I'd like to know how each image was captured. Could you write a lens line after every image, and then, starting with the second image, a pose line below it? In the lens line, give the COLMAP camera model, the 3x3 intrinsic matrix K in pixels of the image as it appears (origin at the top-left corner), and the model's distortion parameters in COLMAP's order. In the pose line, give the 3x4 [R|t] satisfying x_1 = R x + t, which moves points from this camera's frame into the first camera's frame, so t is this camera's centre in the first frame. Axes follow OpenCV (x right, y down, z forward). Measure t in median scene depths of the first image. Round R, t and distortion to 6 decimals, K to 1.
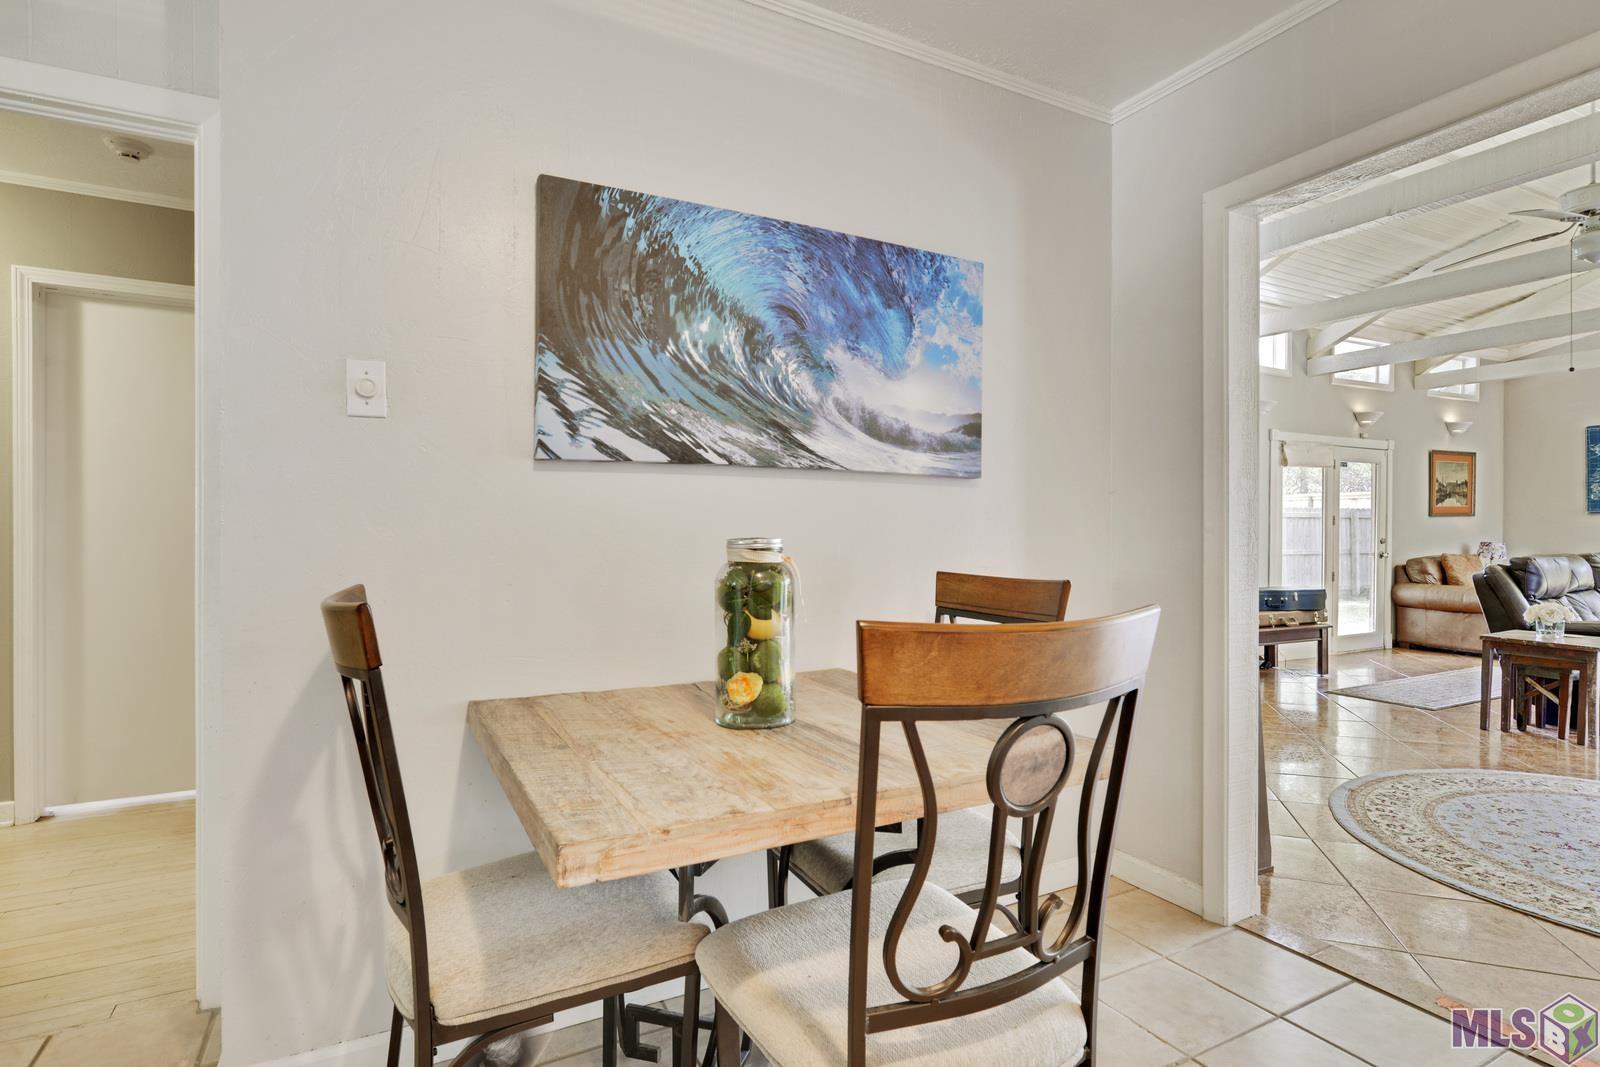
lens RADIAL K [[811.3, 0, 791.6], [0, 811.3, 523.5], [0, 0, 1]] dist [0.005972, 0.000436]
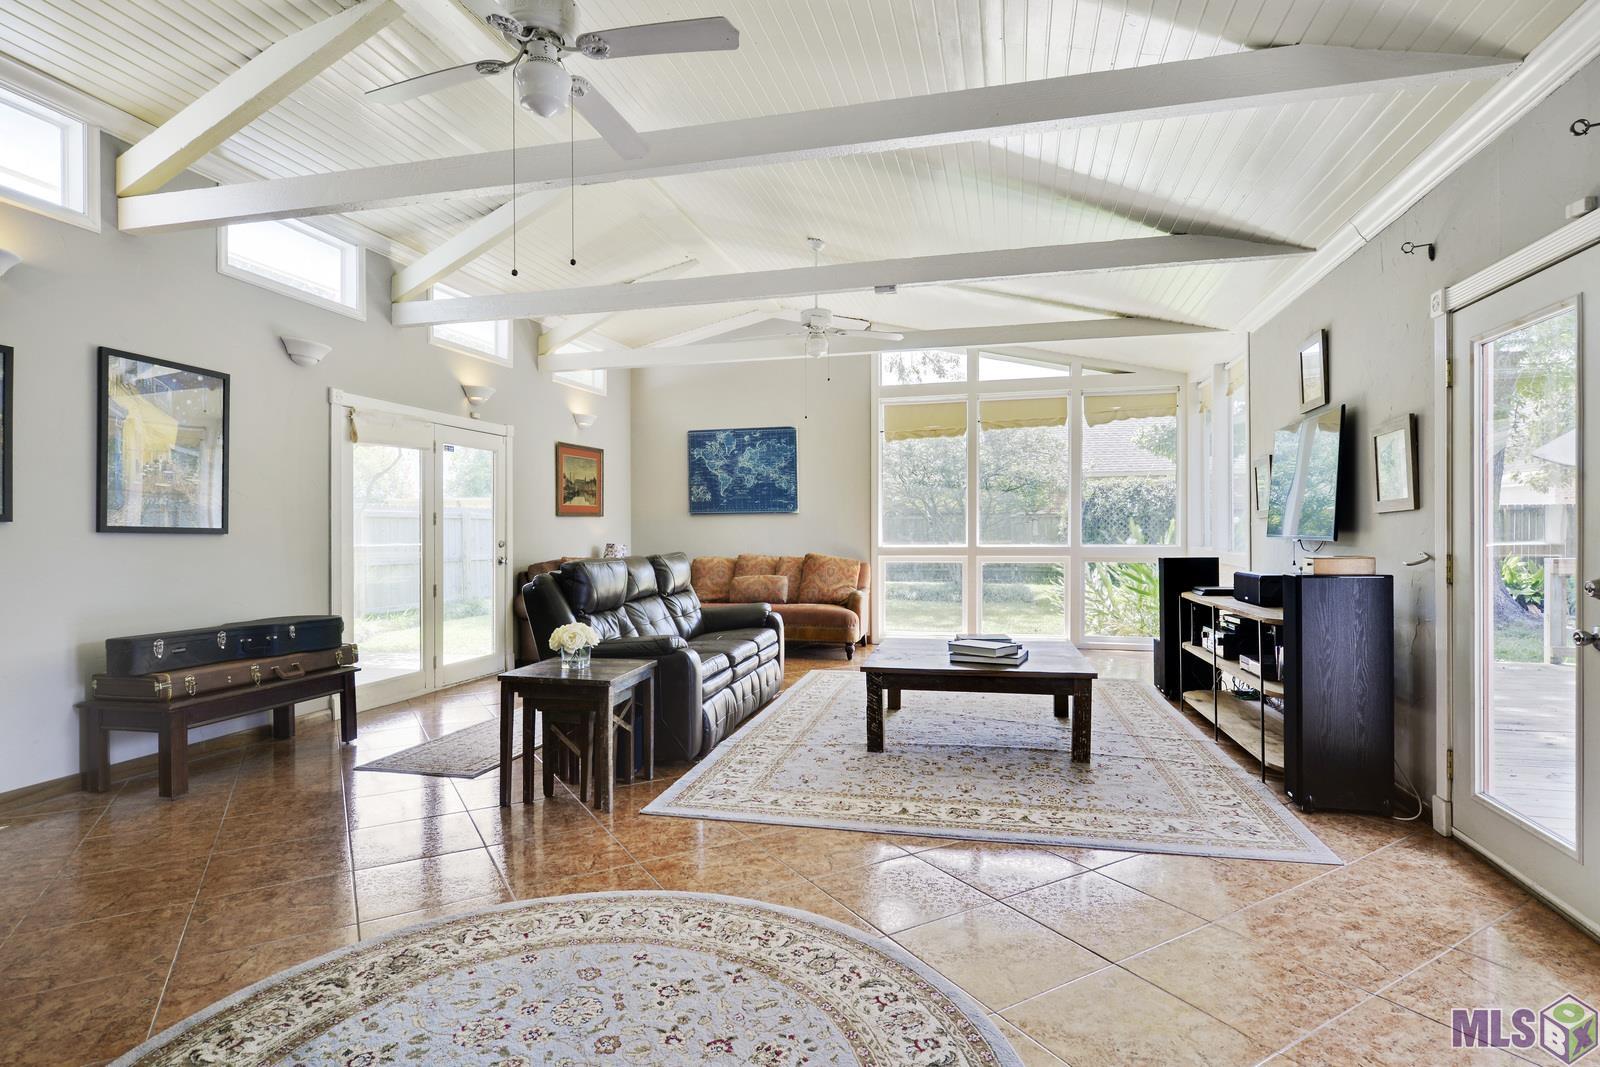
lens RADIAL K [[811.3, 0, 802.5], [0, 811.3, 532.3], [0, 0, 1]] dist [0.005972, 0.000436]
pose [[0.671519, -0.003488, 0.740980, 0.339876], [-0.000273, 0.999988, 0.004954, 0.005601], [-0.740988, -0.003529, 0.671509, 0.221487]]
